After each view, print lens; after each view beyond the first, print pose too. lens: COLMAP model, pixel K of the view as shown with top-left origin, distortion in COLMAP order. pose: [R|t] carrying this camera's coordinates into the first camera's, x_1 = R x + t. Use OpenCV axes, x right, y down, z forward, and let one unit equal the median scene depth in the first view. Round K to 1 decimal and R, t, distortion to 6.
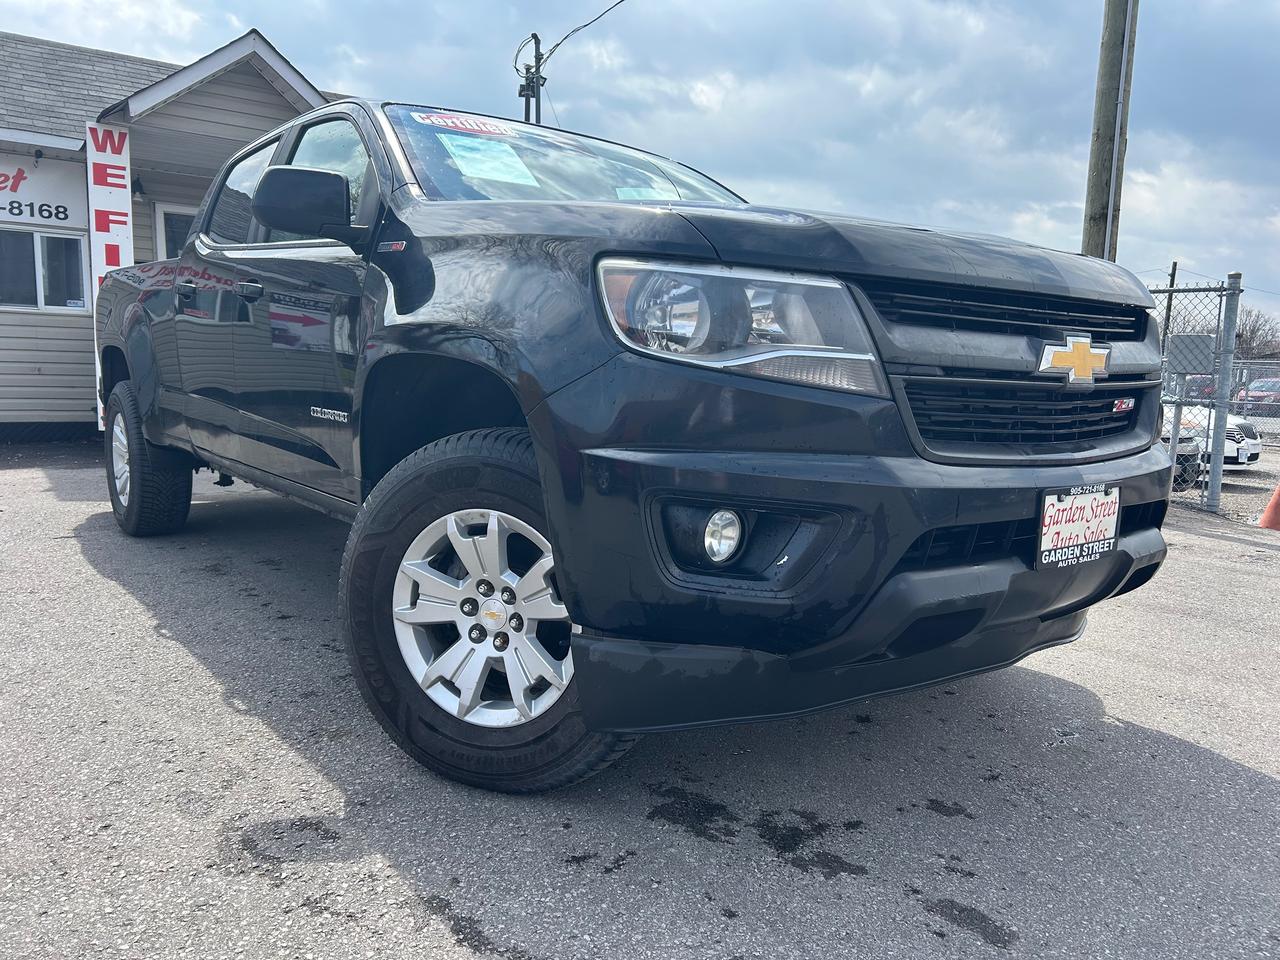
lens RADIAL K [[987.6, 0, 619.7], [0, 987.6, 476.5], [0, 0, 1]] dist [0.030176, -0.003335]
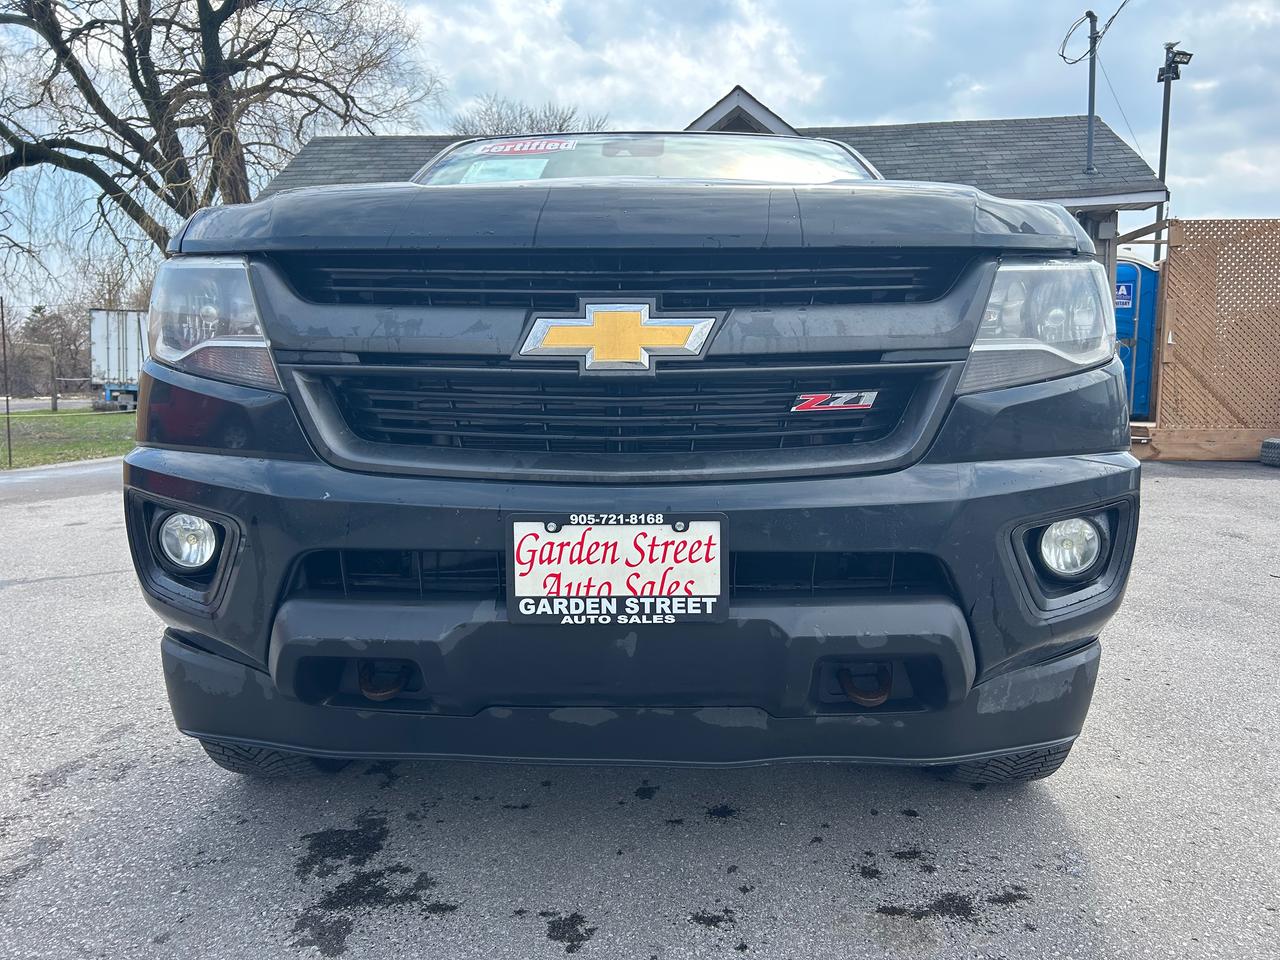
lens RADIAL K [[966.3, 0, 640.0], [0, 966.3, 480.0], [0, 0, 1]] dist [0.056750, -0.054415]
pose [[0.776234, 0.031178, -0.629673, 0.892365], [-0.048122, 0.998793, -0.009868, -0.008501], [0.628605, 0.037961, 0.776798, 0.466469]]
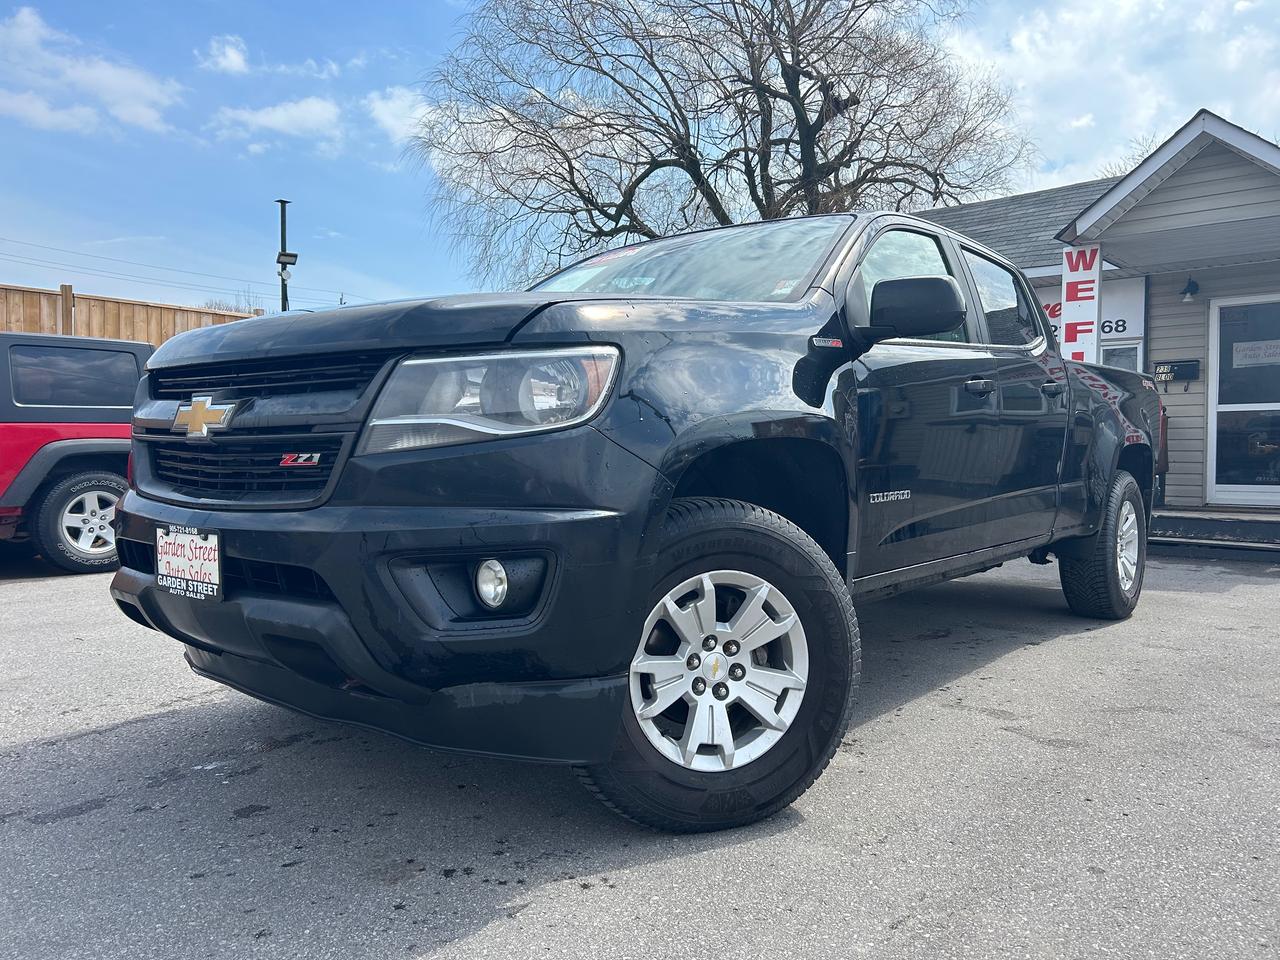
lens RADIAL K [[971.7, 0, 669.7], [0, 971.7, 478.0], [0, 0, 1]] dist [0.063441, -0.047717]
pose [[0.230405, 0.003887, -0.973087, 1.644756], [-0.110213, 0.993662, -0.022127, -0.079889], [0.966833, 0.112345, 0.229373, 1.241084]]
